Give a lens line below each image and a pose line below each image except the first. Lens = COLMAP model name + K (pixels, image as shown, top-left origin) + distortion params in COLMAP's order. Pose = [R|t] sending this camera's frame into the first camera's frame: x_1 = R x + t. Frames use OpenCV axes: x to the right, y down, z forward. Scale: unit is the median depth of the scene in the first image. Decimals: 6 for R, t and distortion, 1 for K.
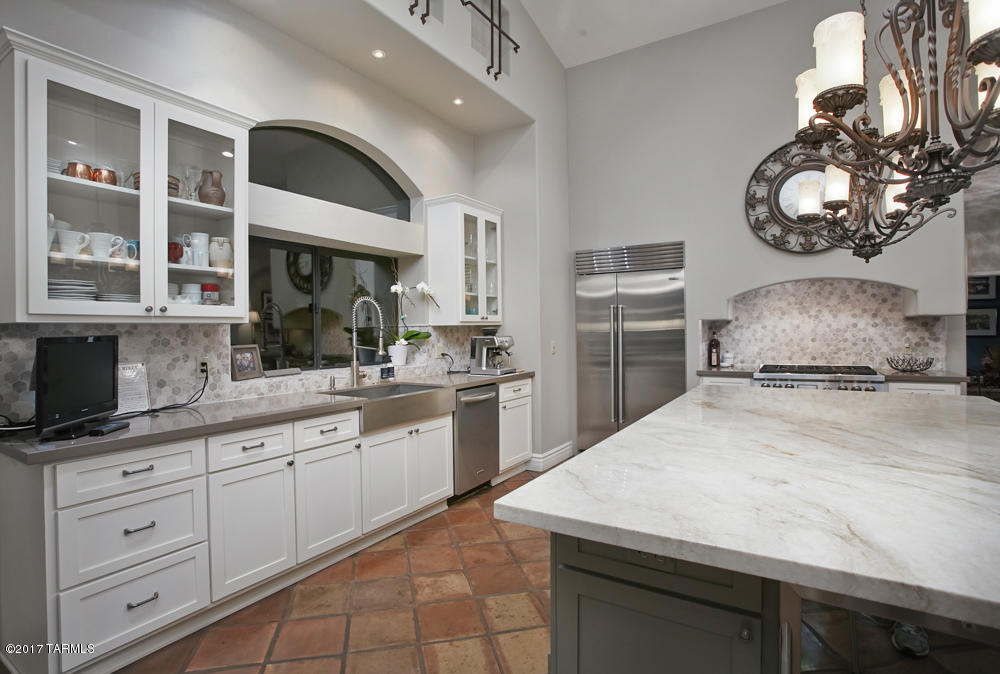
lens RADIAL K [[495.3, 0, 501.7], [0, 495.3, 333.7], [0, 0, 1]] dist [-0.029471, 0.012903]
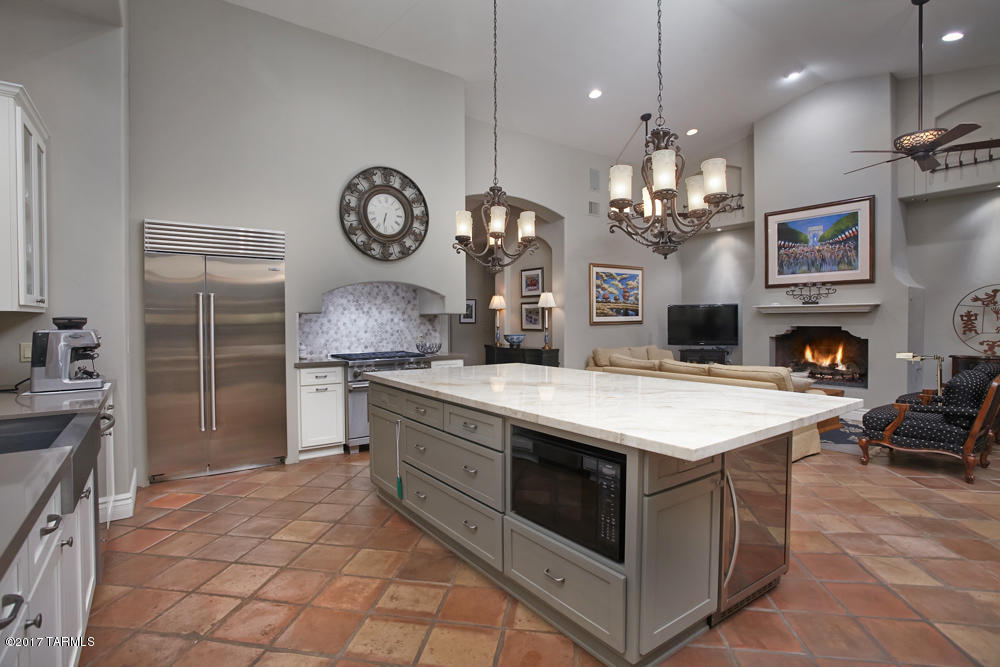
lens RADIAL K [[495.3, 0, 487.7], [0, 495.3, 325.9], [0, 0, 1]] dist [-0.029471, 0.012903]
pose [[0.403600, 0.001502, 0.914934, -0.377737], [0.005677, 0.999975, -0.004146, 0.004963], [-0.914918, 0.006867, 0.403582, 0.249121]]
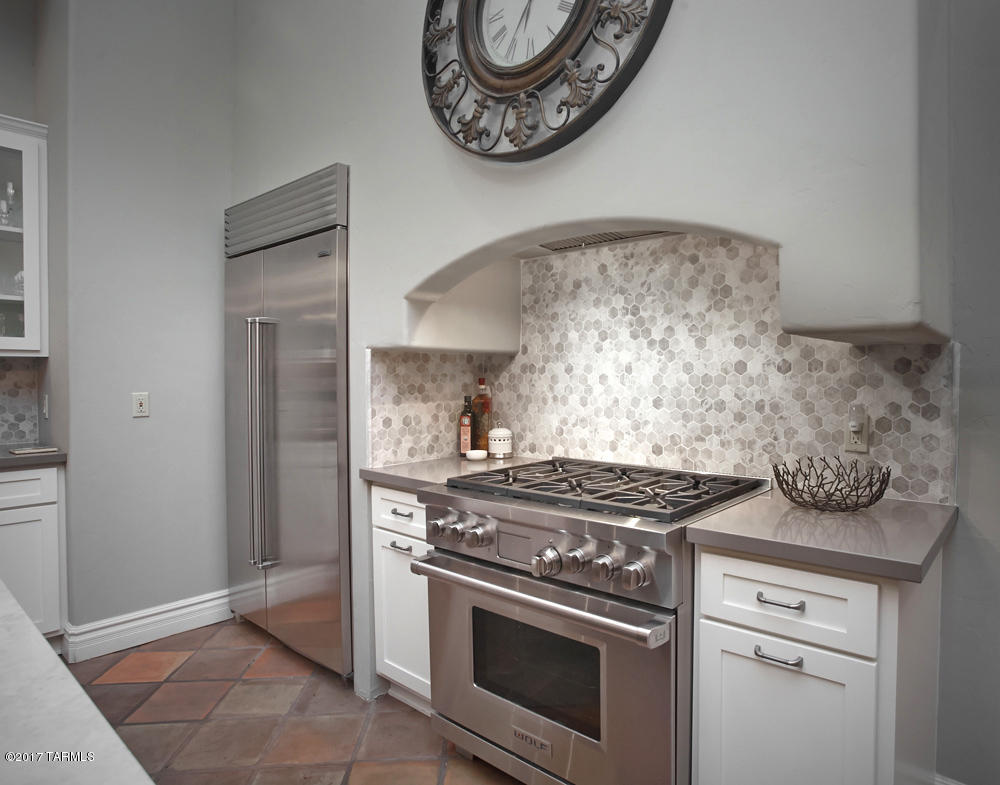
lens RADIAL K [[608.9, 0, 570.6], [0, 608.9, 386.2], [0, 0, 1]] dist [-0.061563, 0.008486]
pose [[0.991906, 0.021219, -0.125185, 0.666070], [-0.020201, 0.999752, 0.009400, -0.004329], [0.125353, -0.006795, 0.992089, 0.538897]]
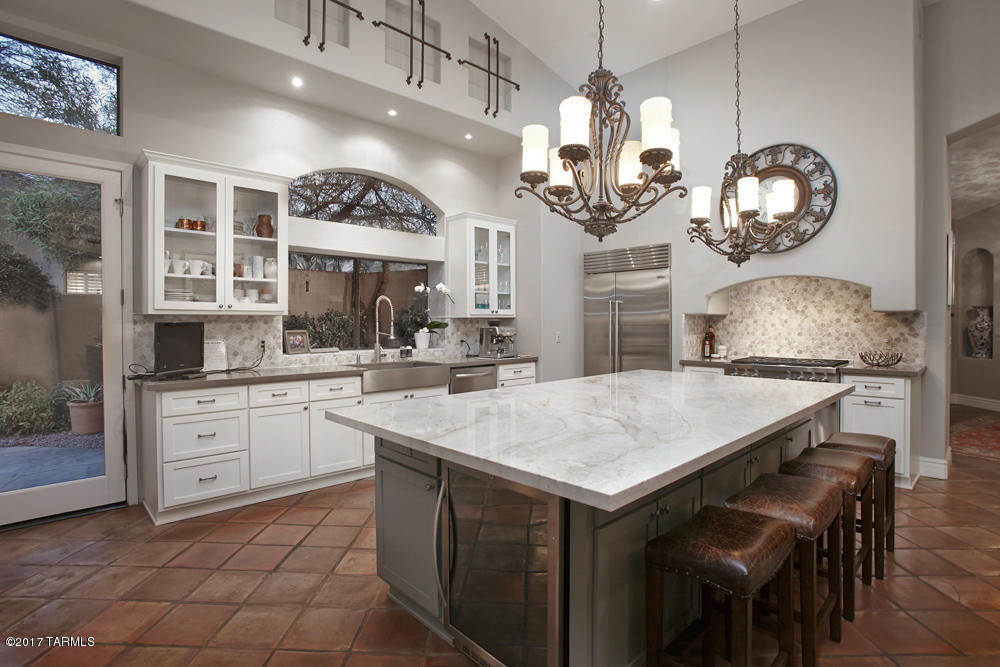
lens RADIAL K [[495.3, 0, 507.2], [0, 495.3, 333.1], [0, 0, 1]] dist [-0.029471, 0.012903]
pose [[0.969851, 0.015023, -0.243233, 0.302830], [-0.011657, 0.999815, 0.015271, 0.001617], [0.243418, -0.011975, 0.969848, -0.177155]]
